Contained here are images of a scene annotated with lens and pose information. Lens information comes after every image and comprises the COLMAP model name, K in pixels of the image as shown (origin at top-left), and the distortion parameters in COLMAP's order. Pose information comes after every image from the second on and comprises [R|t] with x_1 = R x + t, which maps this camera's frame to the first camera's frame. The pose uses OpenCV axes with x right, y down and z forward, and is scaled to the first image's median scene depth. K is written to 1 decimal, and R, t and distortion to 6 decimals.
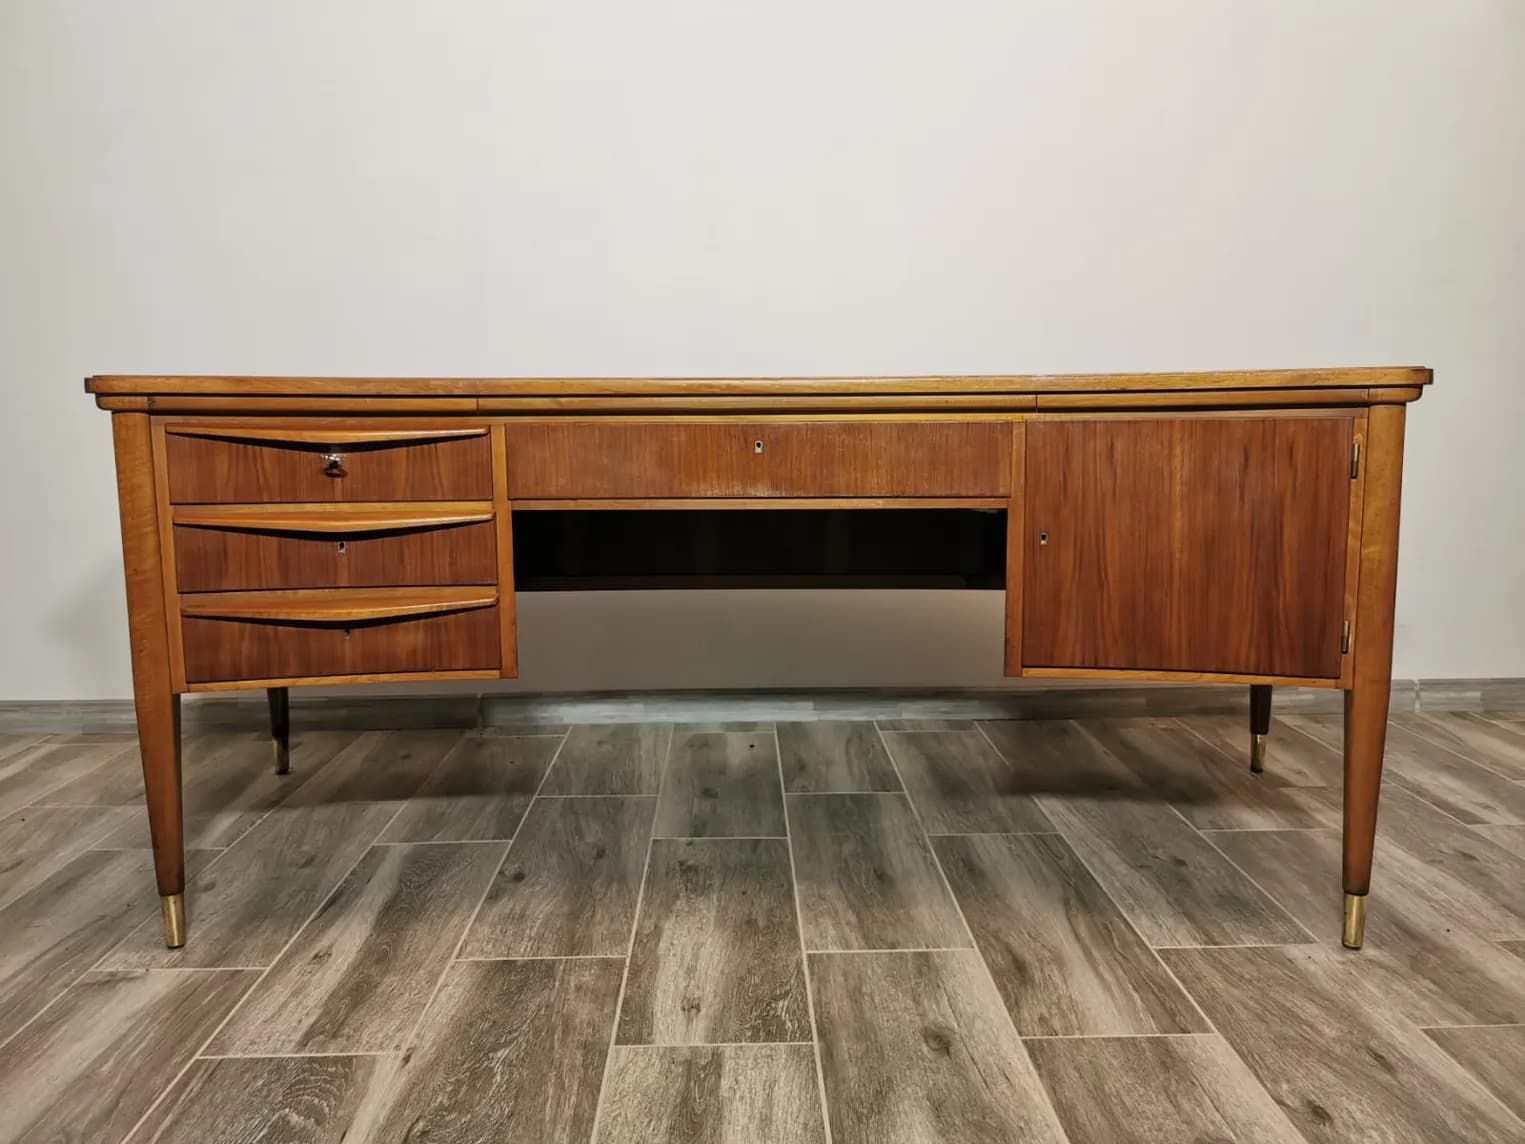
lens RADIAL K [[1172.1, 0, 775.3], [0, 1172.1, 559.9], [0, 0, 1]] dist [0.070265, -0.098678]
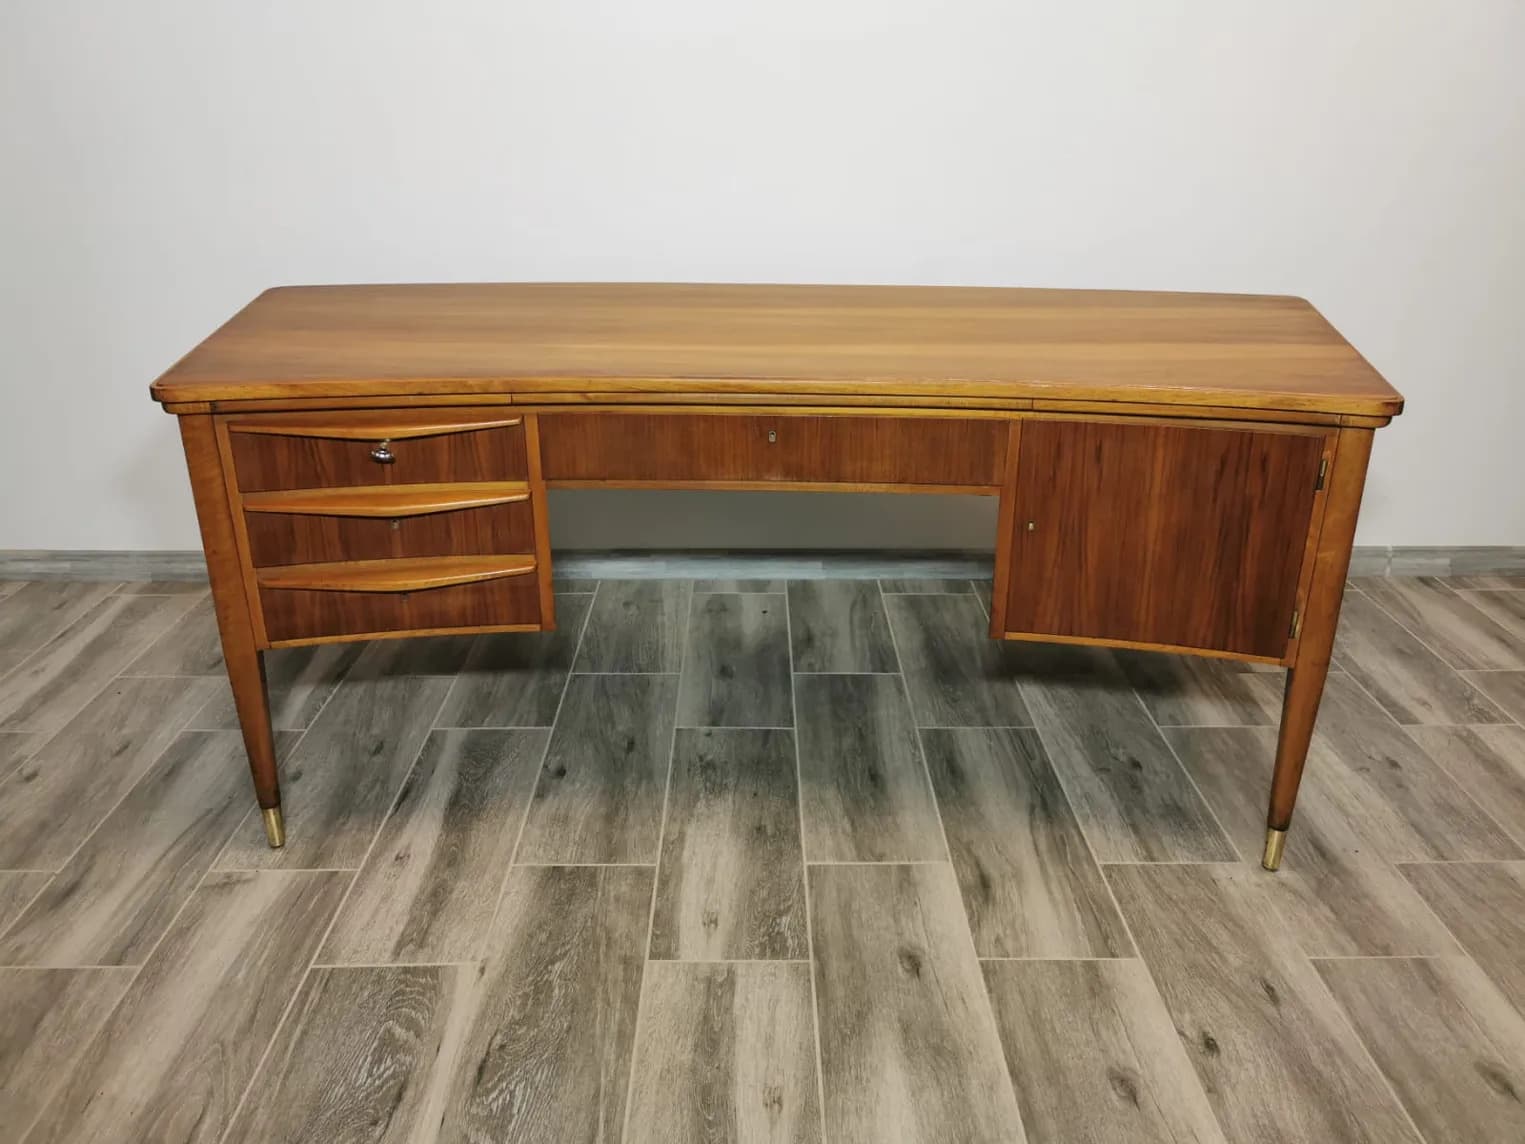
lens RADIAL K [[1172.1, 0, 775.6], [0, 1172.1, 562.9], [0, 0, 1]] dist [0.070265, -0.098678]
pose [[0.999783, 0.017474, -0.011329, 0.003066], [-0.014048, 0.967481, 0.252554, -0.267692], [0.015374, -0.252340, 0.967516, -0.074950]]
